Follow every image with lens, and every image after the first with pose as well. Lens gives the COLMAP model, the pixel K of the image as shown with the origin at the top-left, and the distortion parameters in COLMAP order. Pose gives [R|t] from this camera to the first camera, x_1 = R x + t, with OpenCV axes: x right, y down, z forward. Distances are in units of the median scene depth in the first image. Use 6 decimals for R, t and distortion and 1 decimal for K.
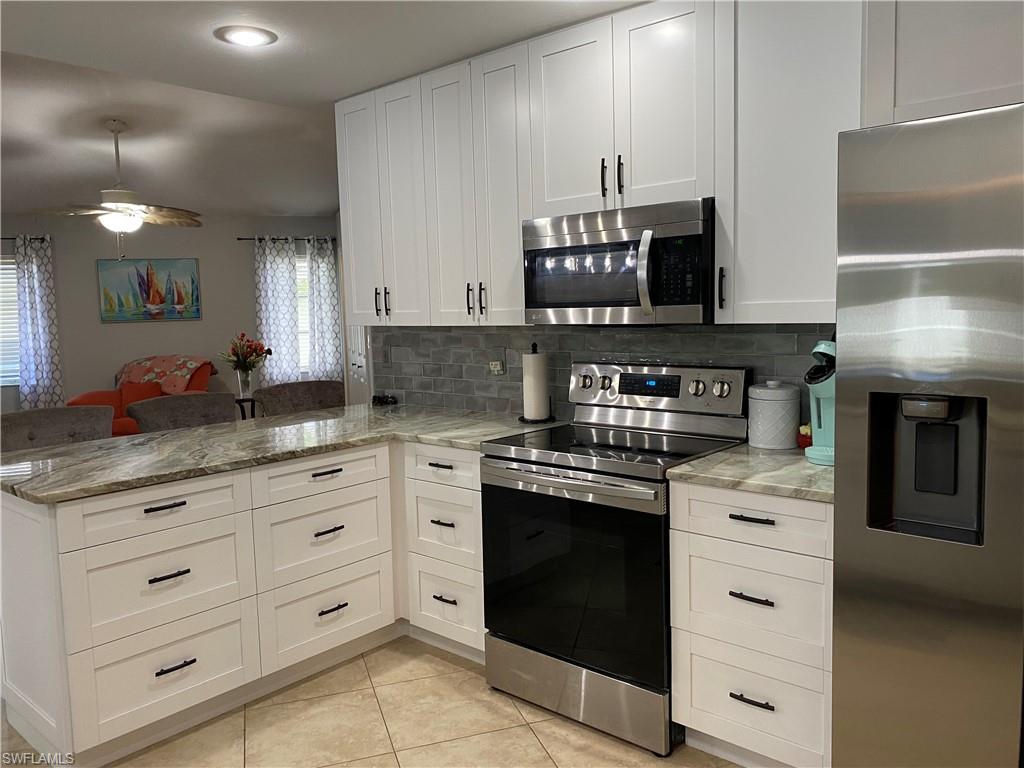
lens RADIAL K [[777.7, 0, 514.6], [0, 777.7, 374.9], [0, 0, 1]] dist [0.071133, -0.117866]
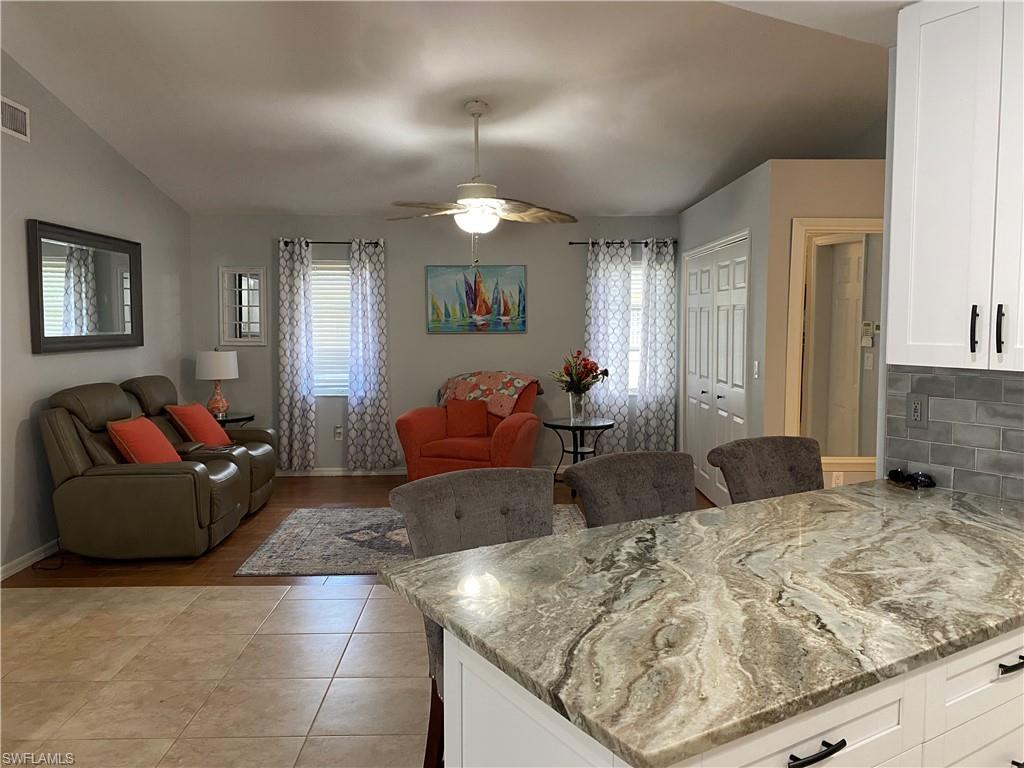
lens RADIAL K [[767.8, 0, 512.0], [0, 767.8, 384.0], [0, 0, 1]] dist [0.094772, -0.156641]
pose [[0.954793, 0.048934, -0.293217, -0.161686], [-0.048679, 0.998781, 0.008170, -0.018942], [0.293259, 0.006472, 0.956011, 0.155955]]
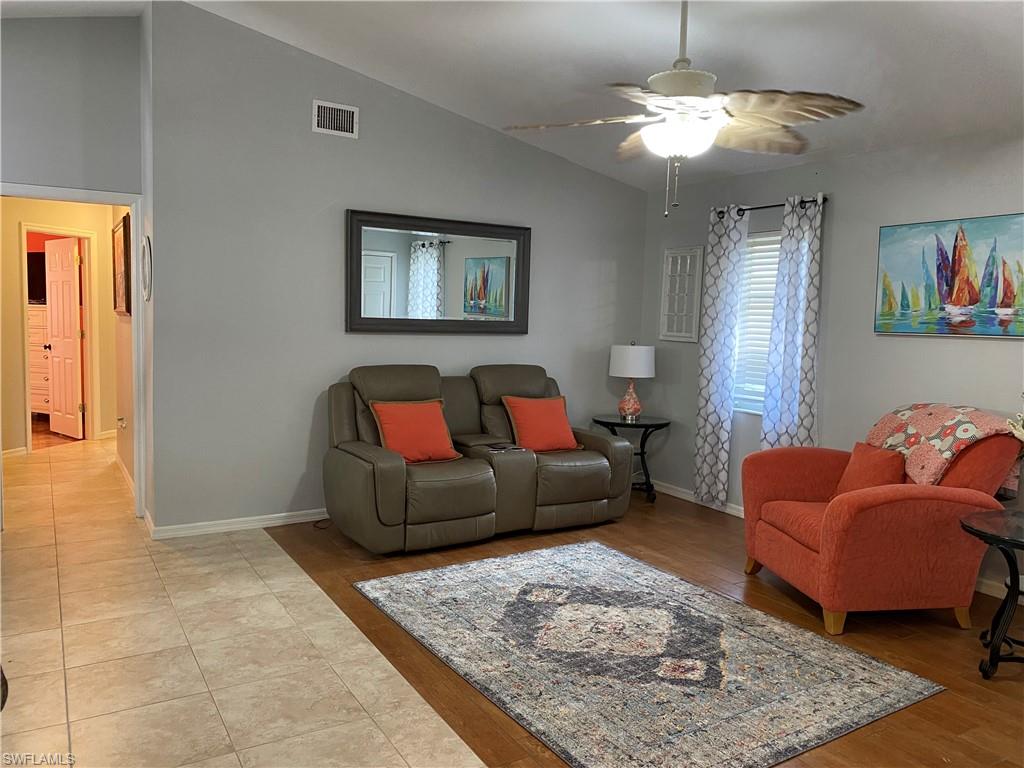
lens RADIAL K [[777.7, 0, 514.6], [0, 777.7, 374.9], [0, 0, 1]] dist [0.071133, -0.117866]
pose [[0.211076, 0.107921, -0.971494, -0.006660], [-0.114718, 0.989753, 0.085025, -0.056839], [0.970715, 0.093501, 0.221294, 0.626230]]
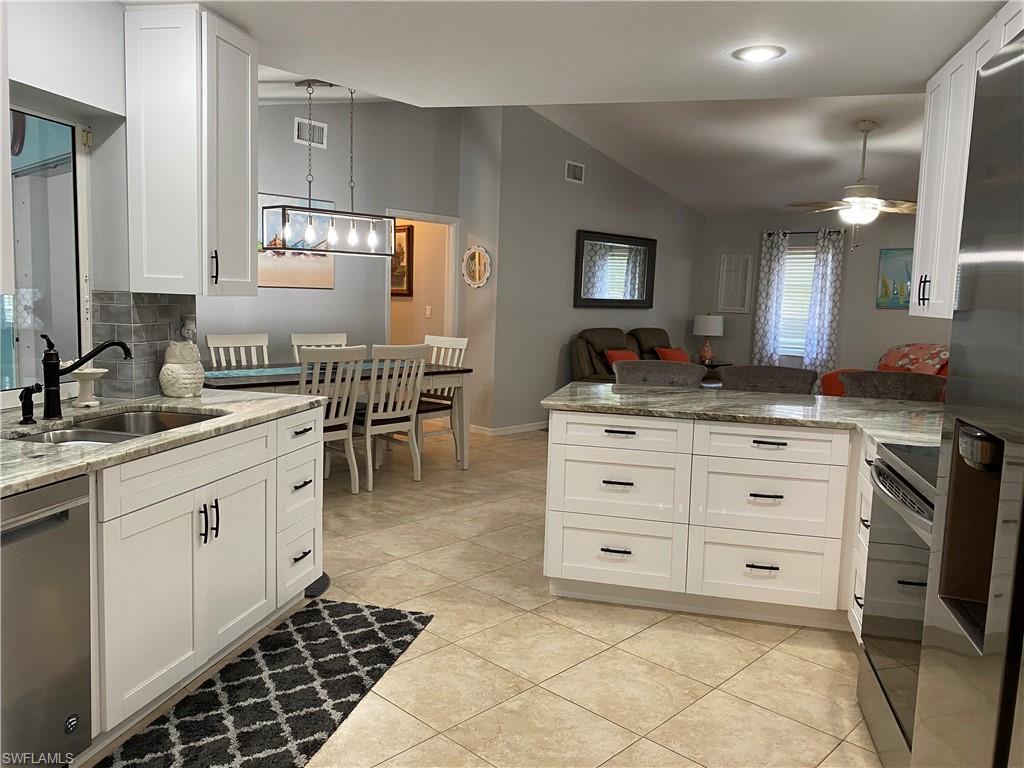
lens RADIAL K [[777.7, 0, 514.6], [0, 777.7, 374.9], [0, 0, 1]] dist [0.071133, -0.117866]
pose [[0.458087, 0.130143, -0.879329, 0.213240], [-0.118759, 0.989316, 0.084554, -0.007665], [0.880939, 0.065695, 0.468649, 0.063662]]
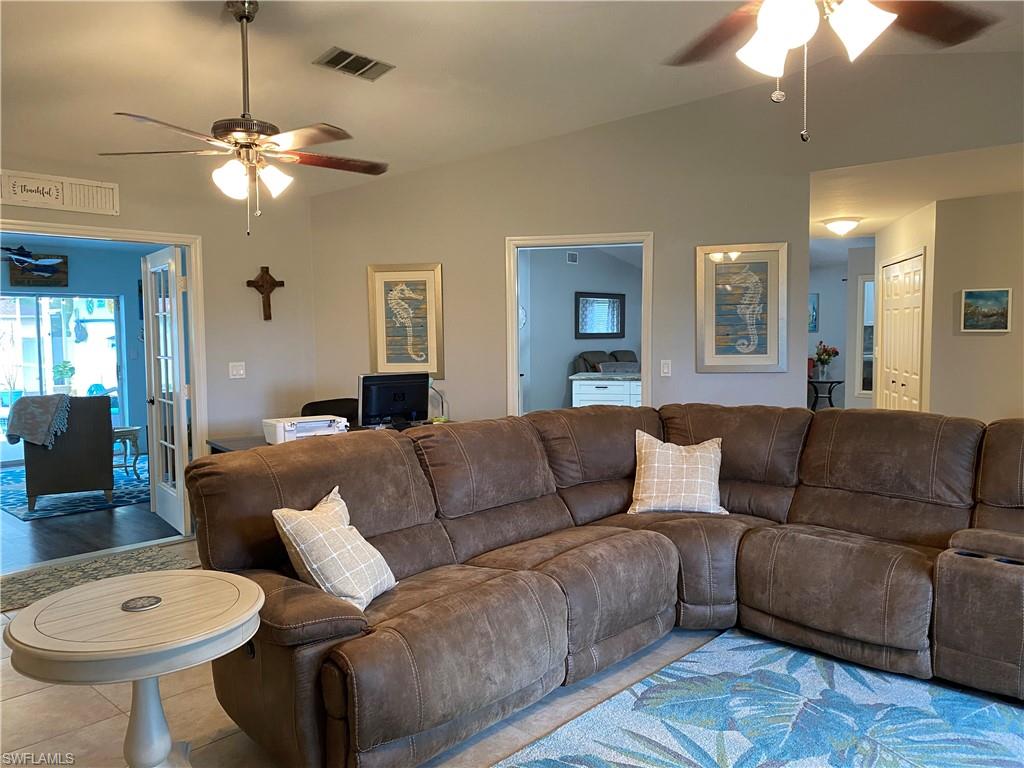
lens RADIAL K [[777.7, 0, 514.6], [0, 777.7, 374.9], [0, 0, 1]] dist [0.071133, -0.117866]
pose [[0.469247, 0.073278, -0.880021, 0.769414], [-0.081103, 0.995915, 0.039683, 0.003290], [0.879335, 0.052751, 0.473273, -0.306290]]
